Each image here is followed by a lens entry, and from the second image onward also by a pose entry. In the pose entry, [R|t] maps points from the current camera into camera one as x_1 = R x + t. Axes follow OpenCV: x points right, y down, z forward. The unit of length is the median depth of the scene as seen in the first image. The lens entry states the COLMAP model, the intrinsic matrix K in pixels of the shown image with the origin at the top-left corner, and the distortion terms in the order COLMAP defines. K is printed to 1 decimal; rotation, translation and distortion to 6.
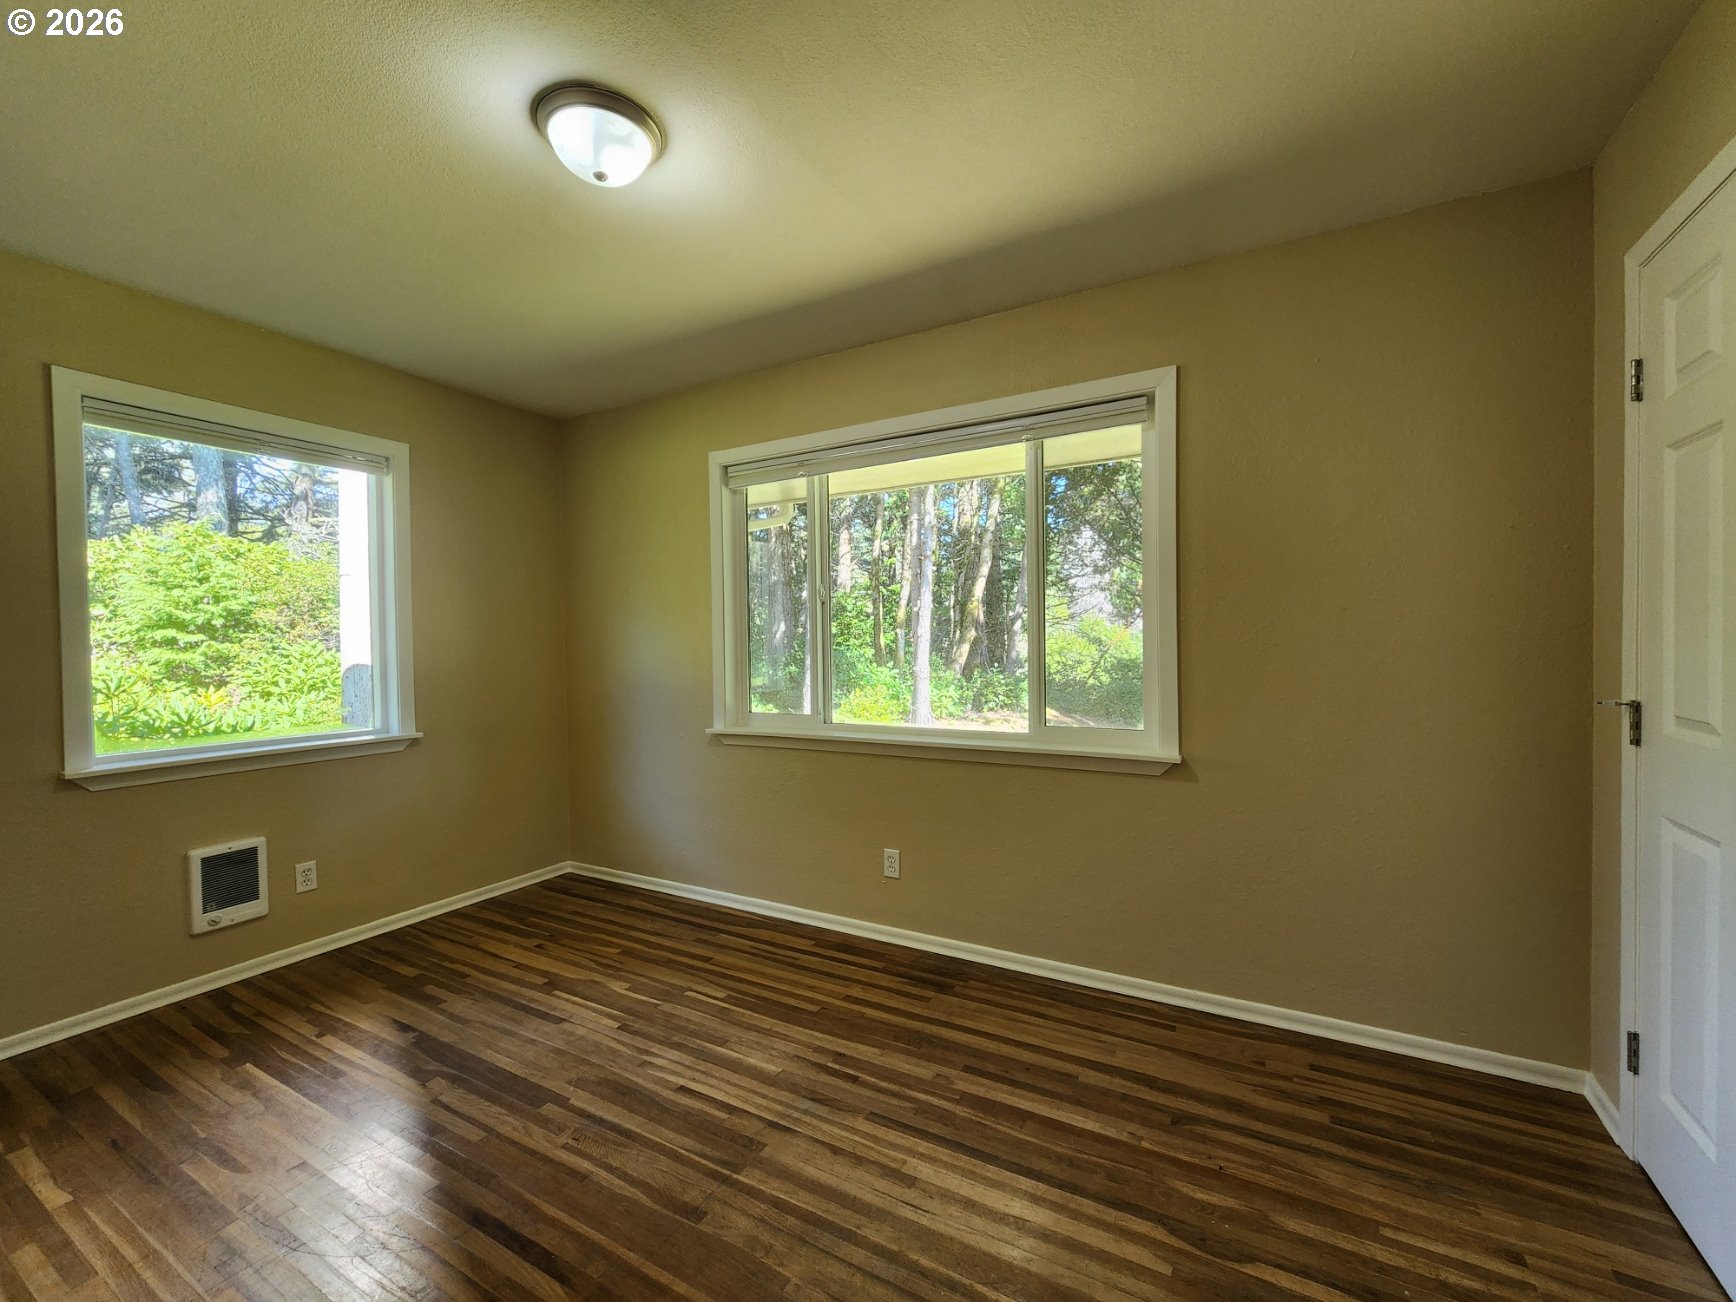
lens RADIAL K [[721.7, 0, 866.5], [0, 721.7, 652.7], [0, 0, 1]] dist [0.001410, 0.000184]
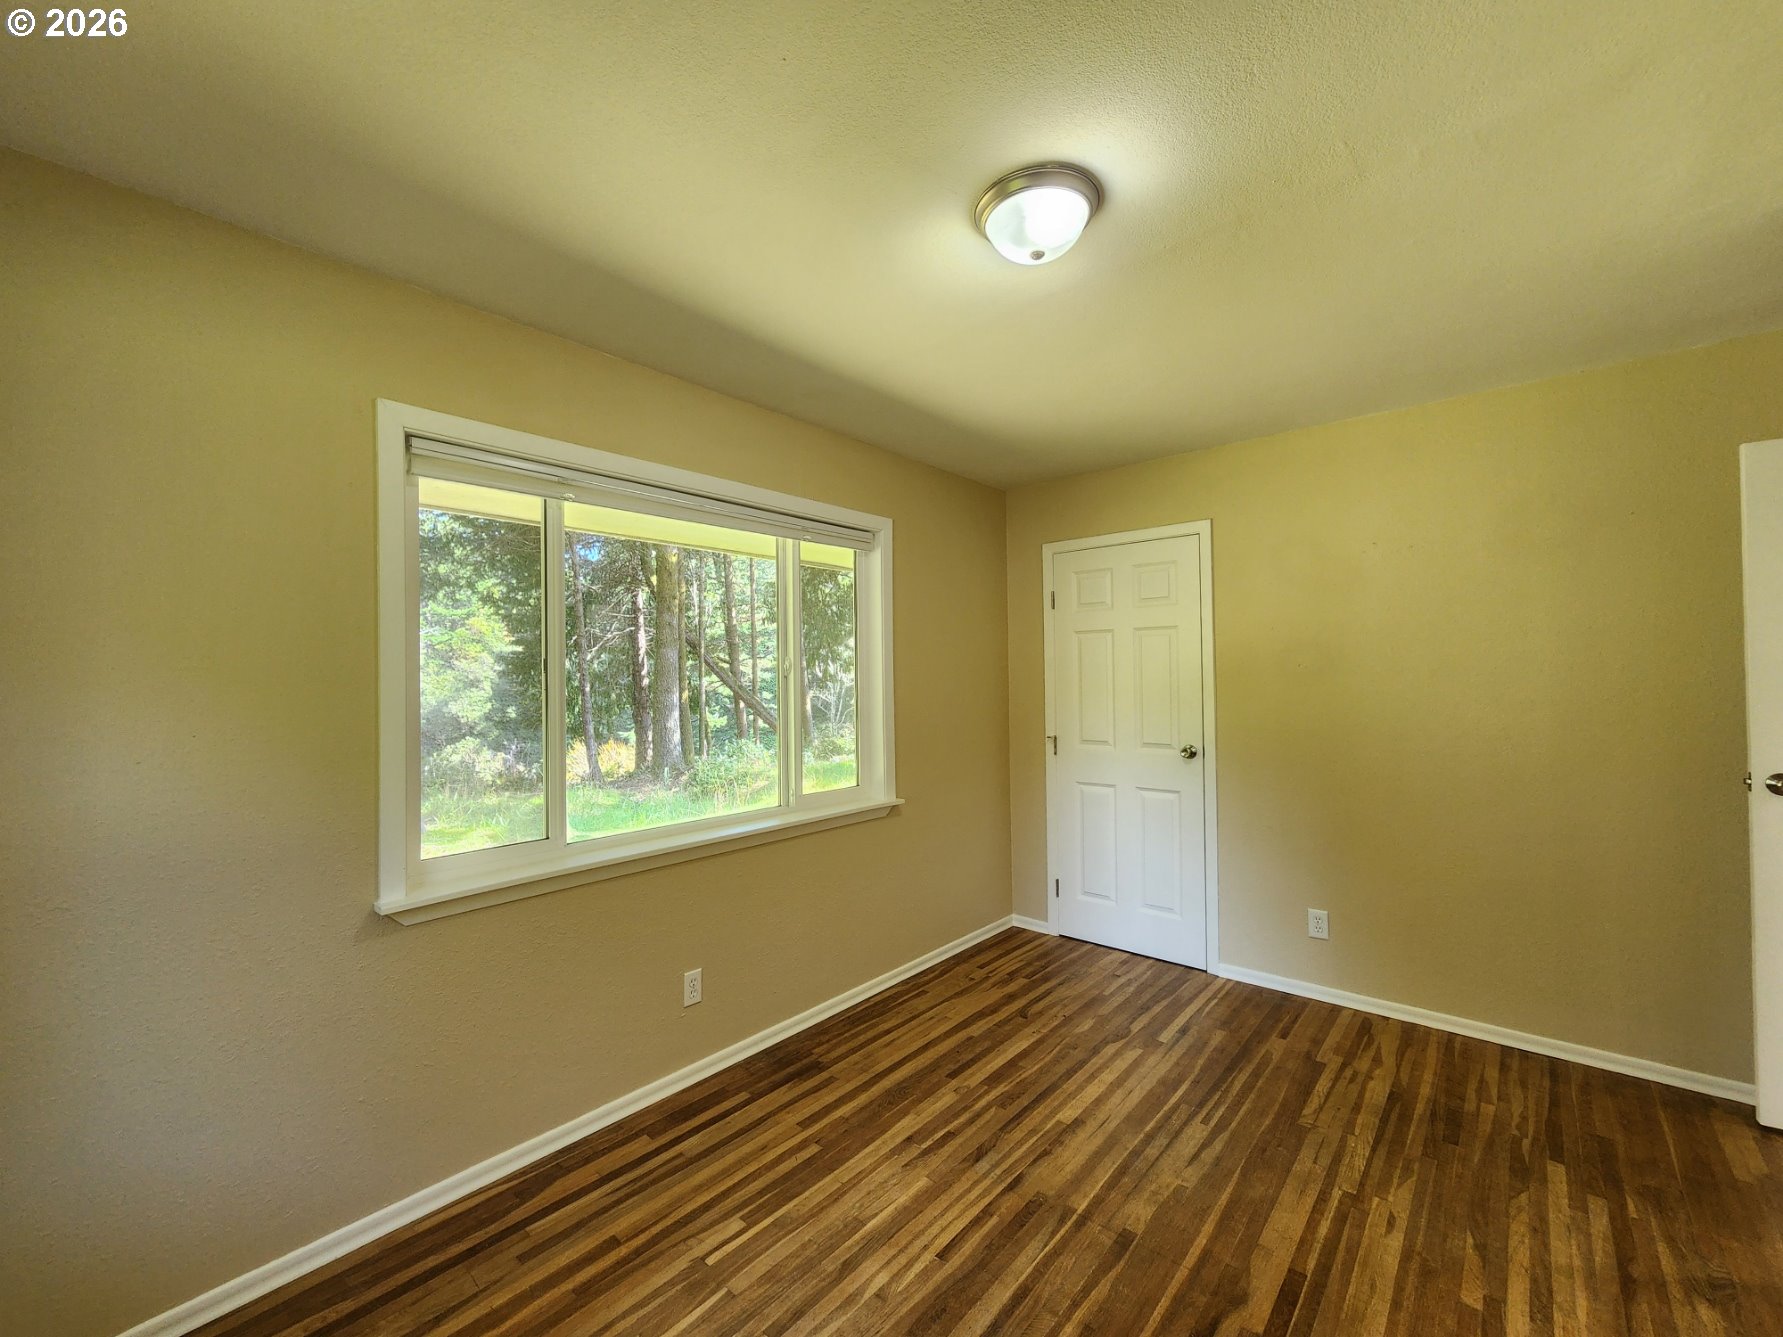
lens RADIAL K [[741.2, 0, 889.9], [0, 741.2, 670.2], [0, 0, 1]] dist [0.001410, 0.000184]
pose [[0.195699, 0.026555, 0.980304, -1.015136], [0.030633, 0.998980, -0.033176, -0.059134], [-0.980185, 0.036523, 0.194686, 0.758203]]
